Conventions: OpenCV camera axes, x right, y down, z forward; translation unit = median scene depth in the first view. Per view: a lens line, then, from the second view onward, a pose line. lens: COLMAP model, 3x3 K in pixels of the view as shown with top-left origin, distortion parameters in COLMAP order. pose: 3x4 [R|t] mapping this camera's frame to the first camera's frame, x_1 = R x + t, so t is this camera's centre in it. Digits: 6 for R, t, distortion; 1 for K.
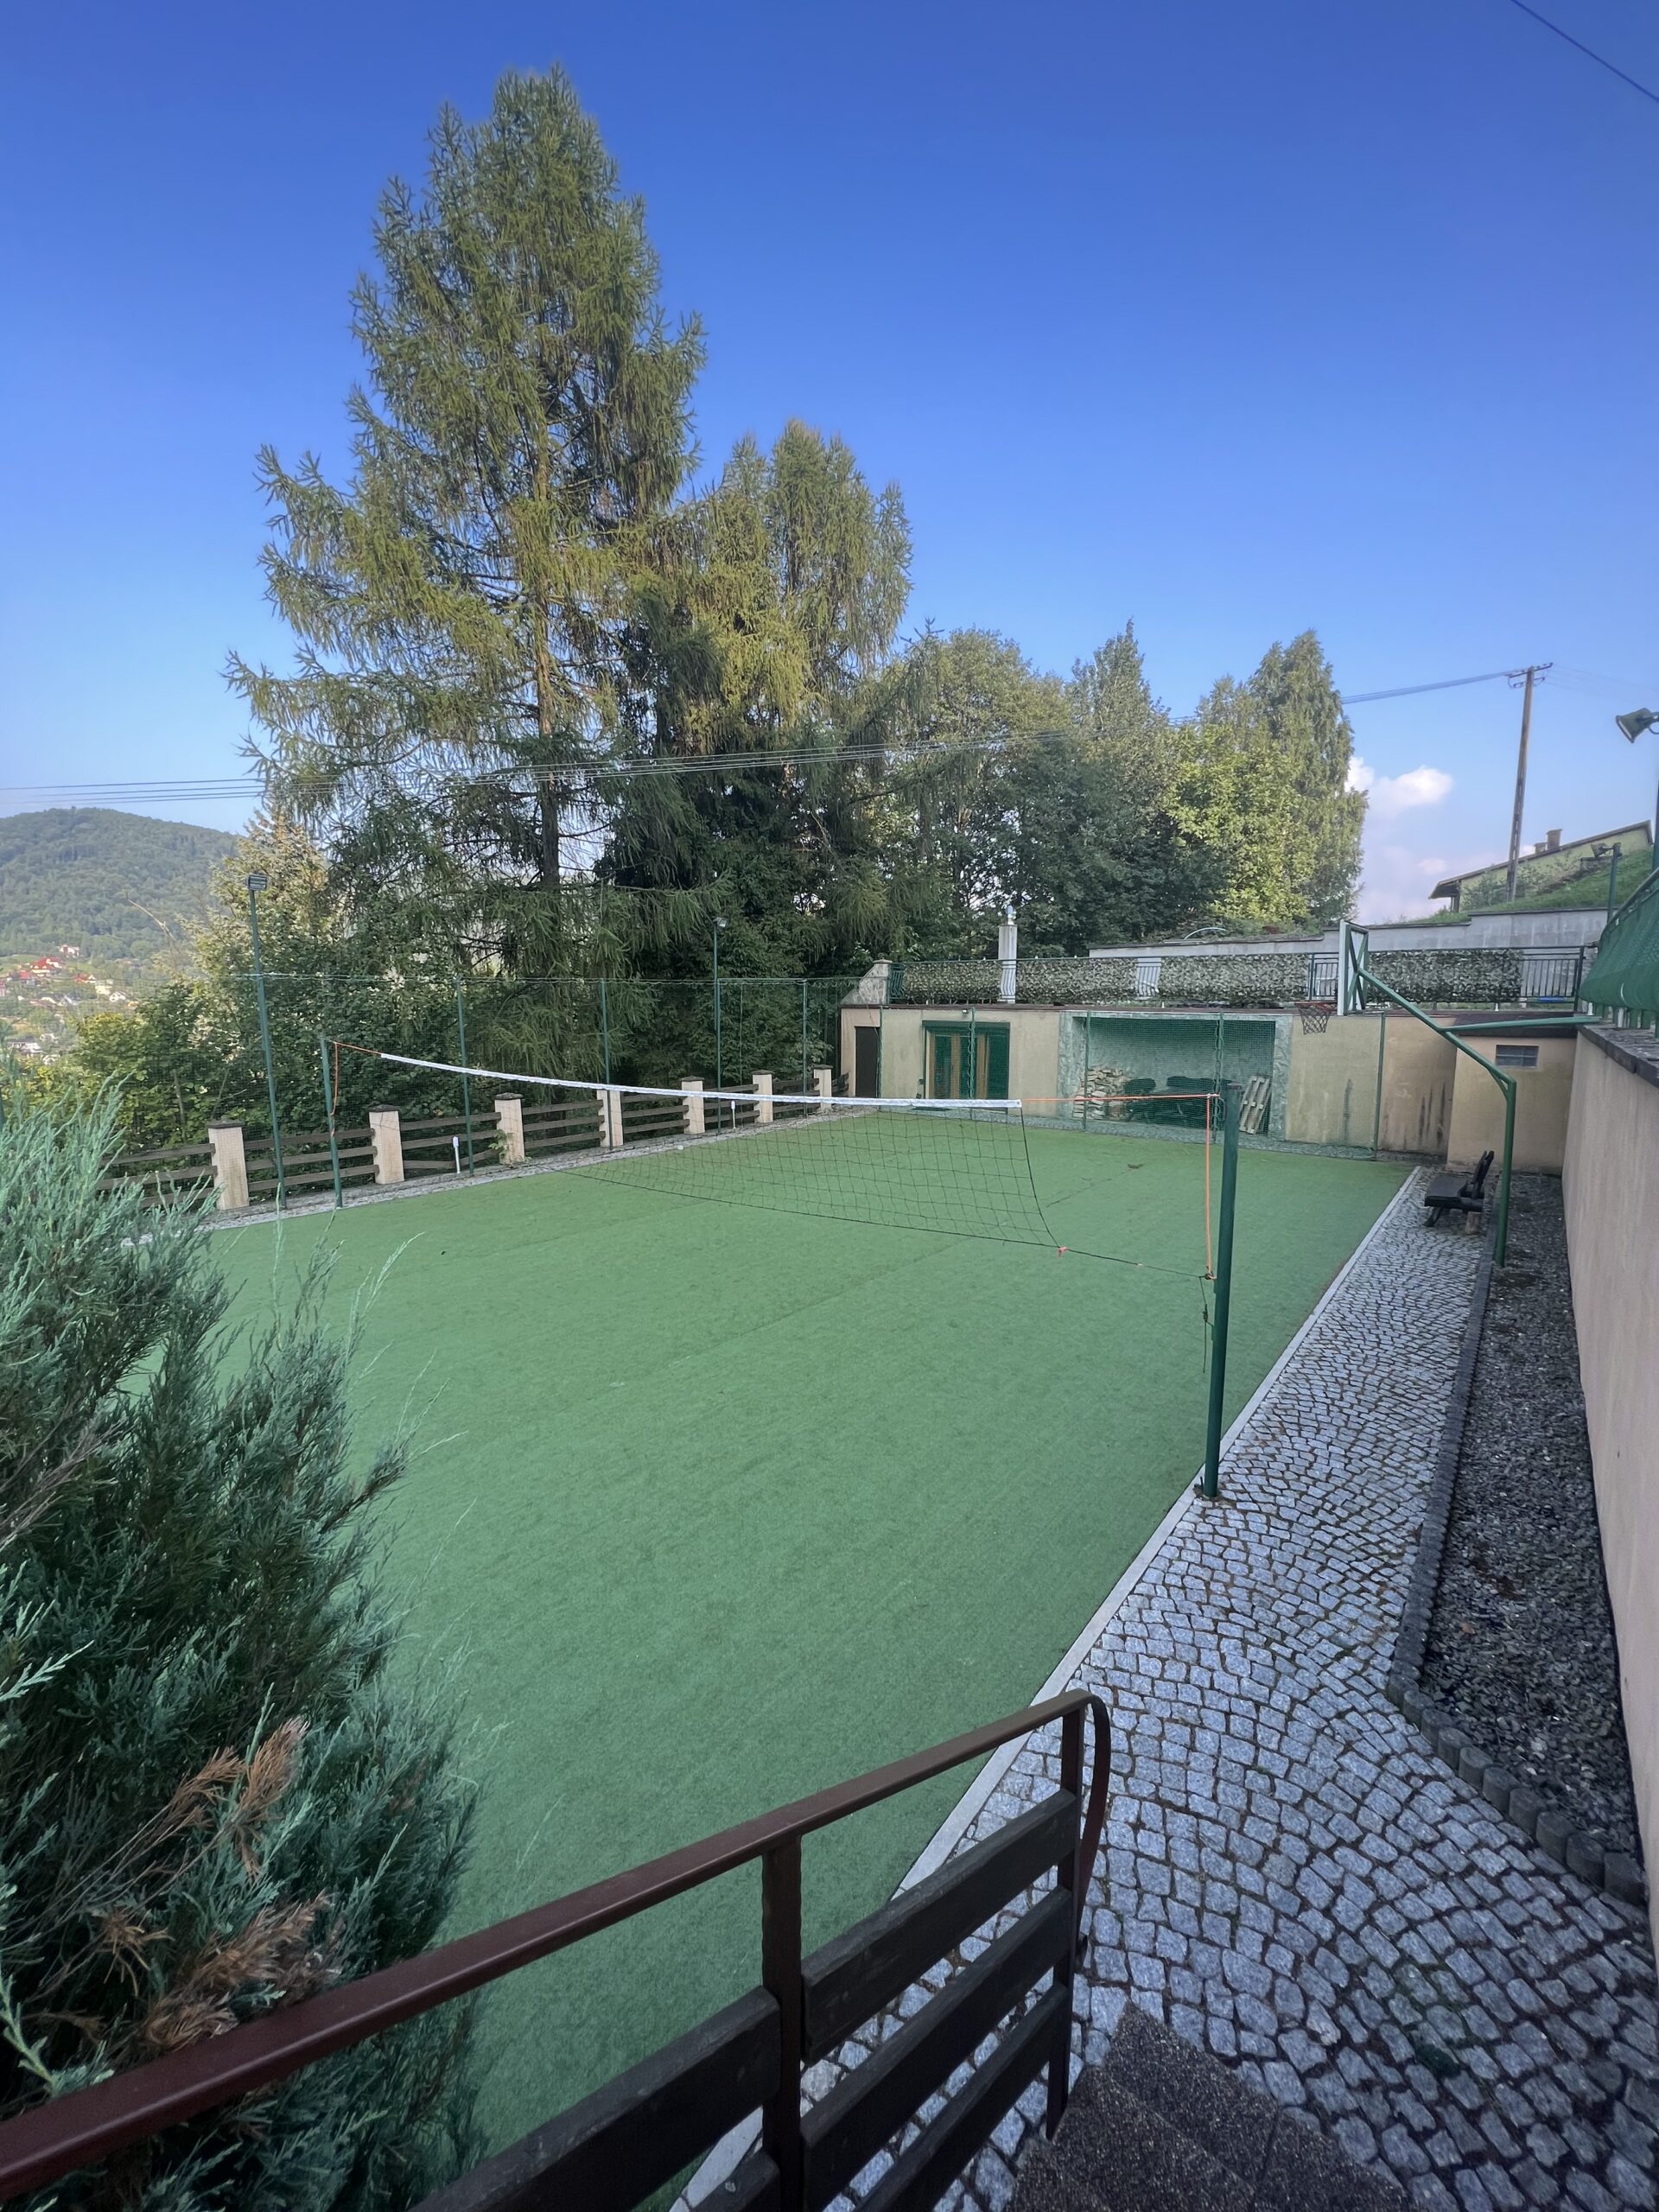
lens RADIAL K [[936.2, 0, 829.5], [0, 936.2, 1106.0], [0, 0, 1]] dist [0.000653, 0.000155]
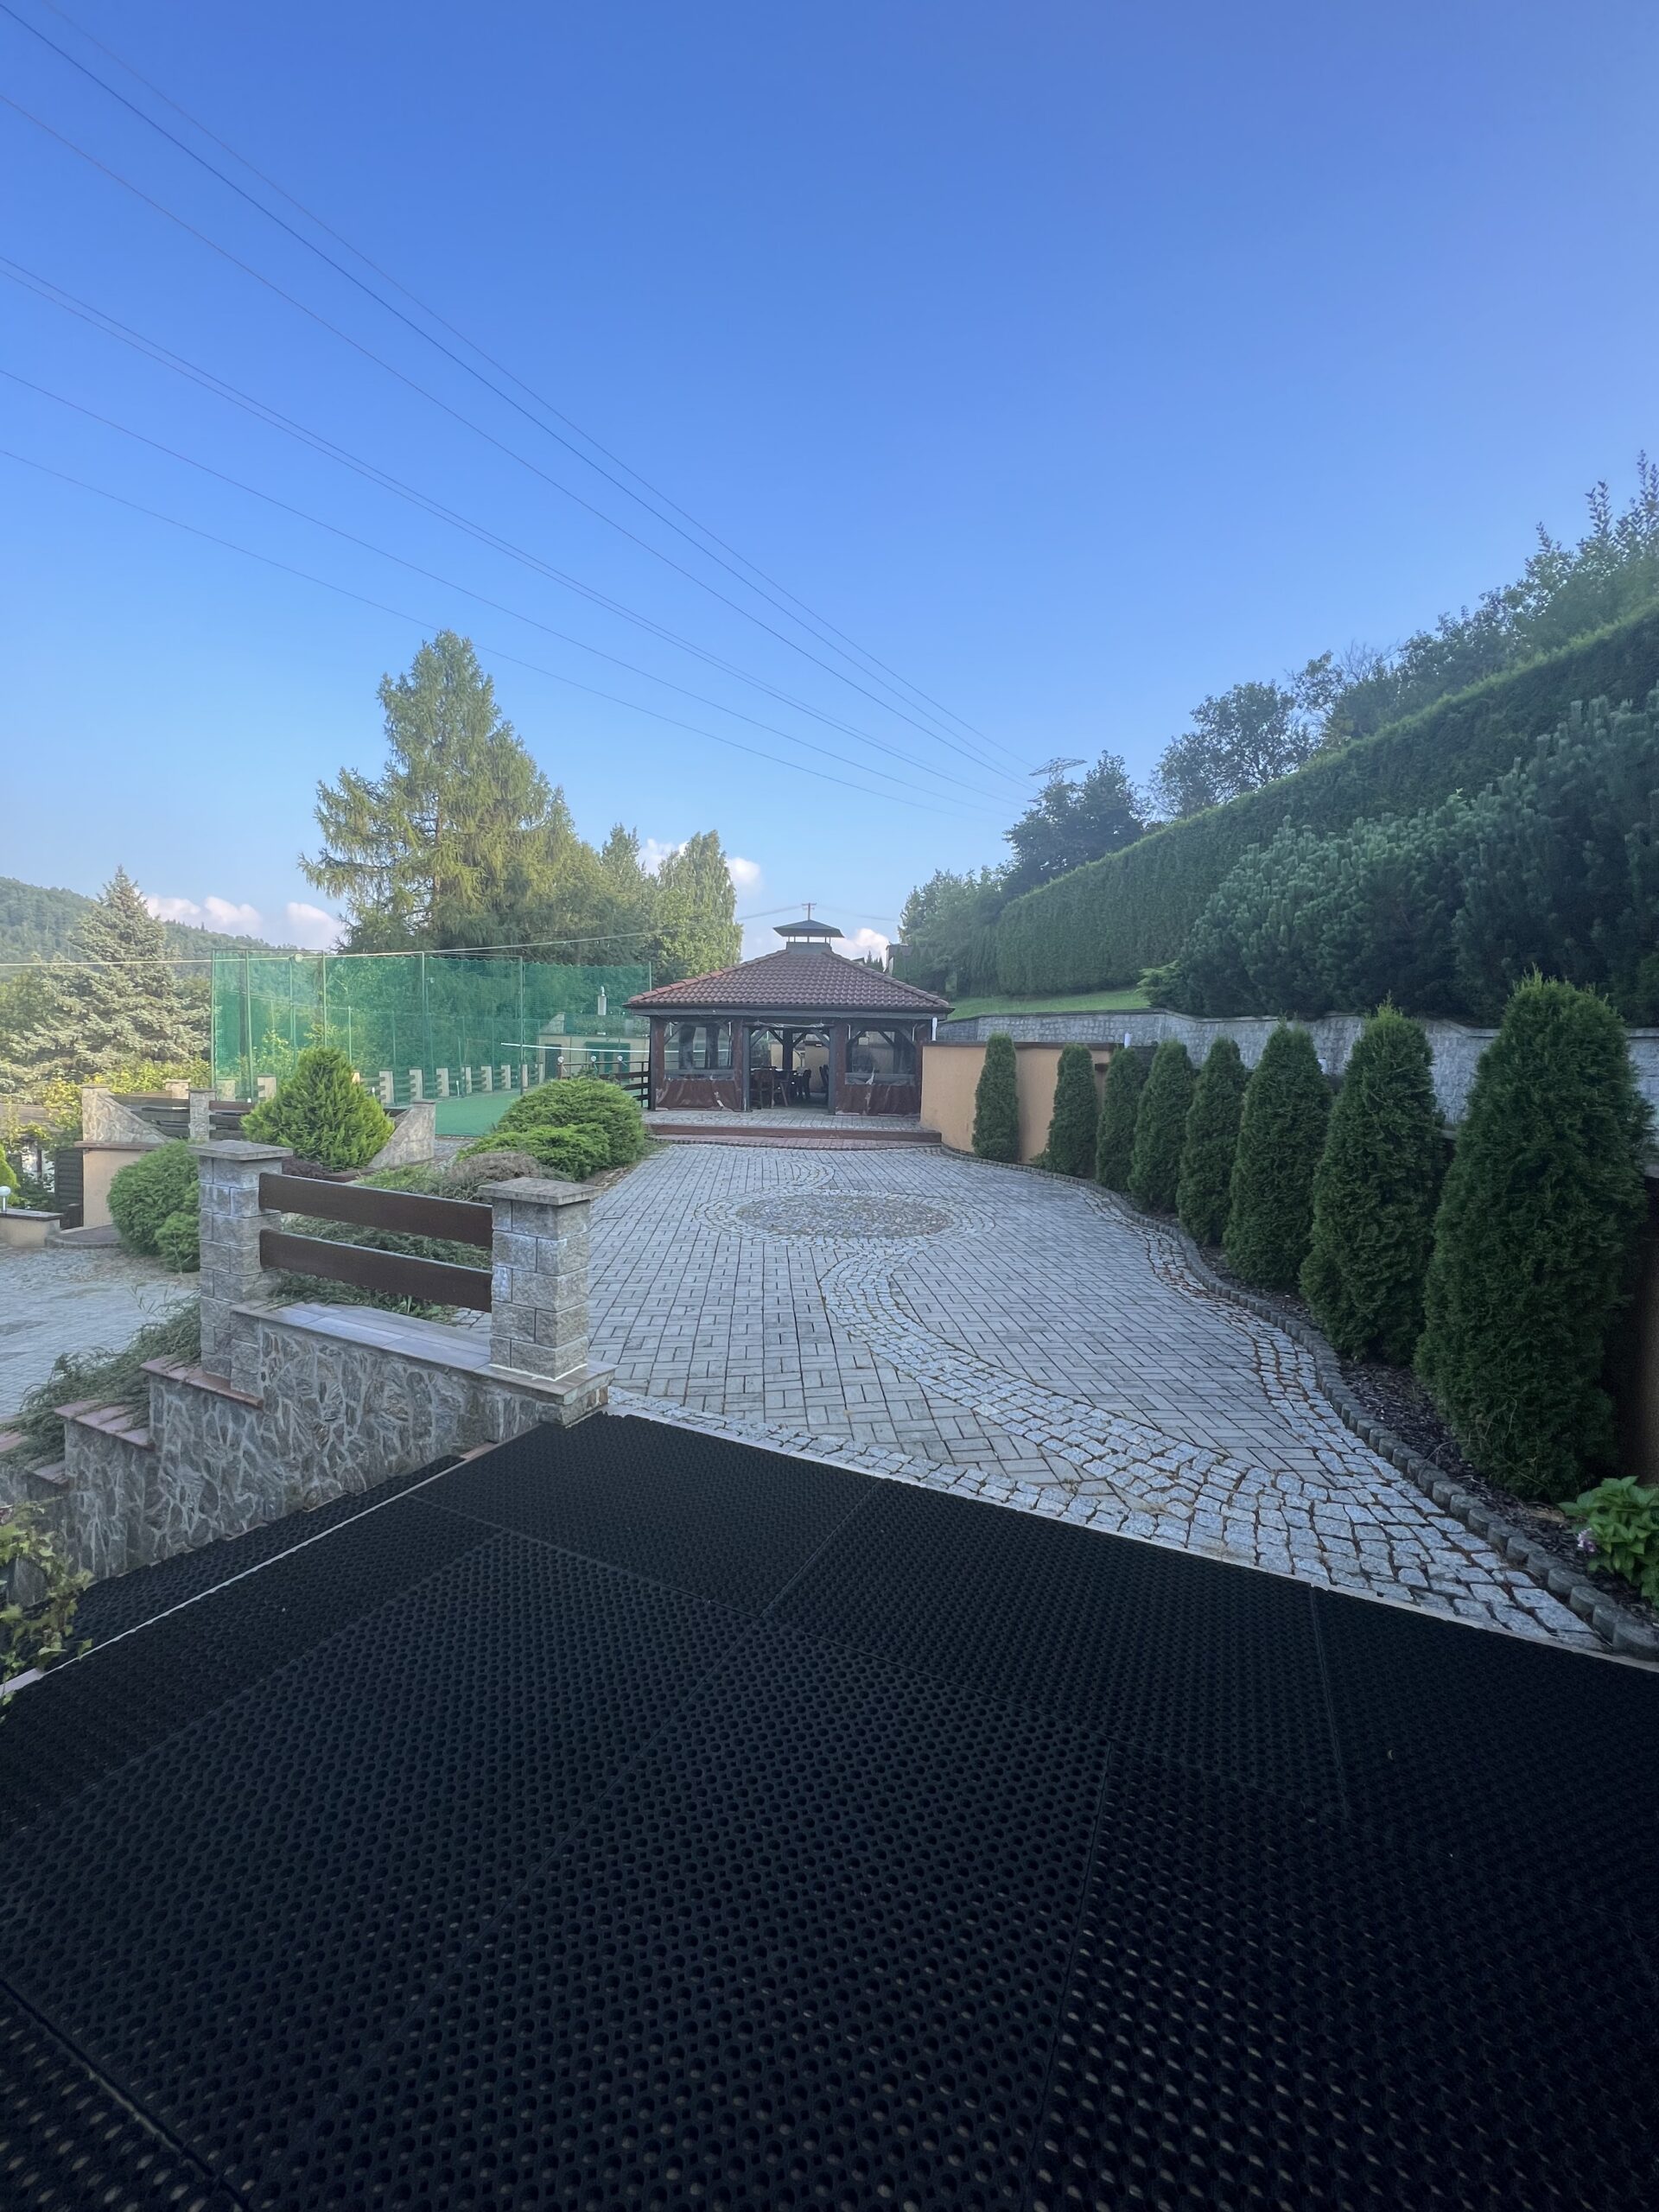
lens RADIAL K [[897.7, 0, 829.5], [0, 897.7, 1106.0], [0, 0, 1]] dist [-0.000270, 0.000010]
pose [[0.805627, -0.009285, 0.592351, -0.645141], [0.035183, 0.998862, -0.032194, 0.137465], [-0.591378, 0.046777, 0.805037, -0.947074]]
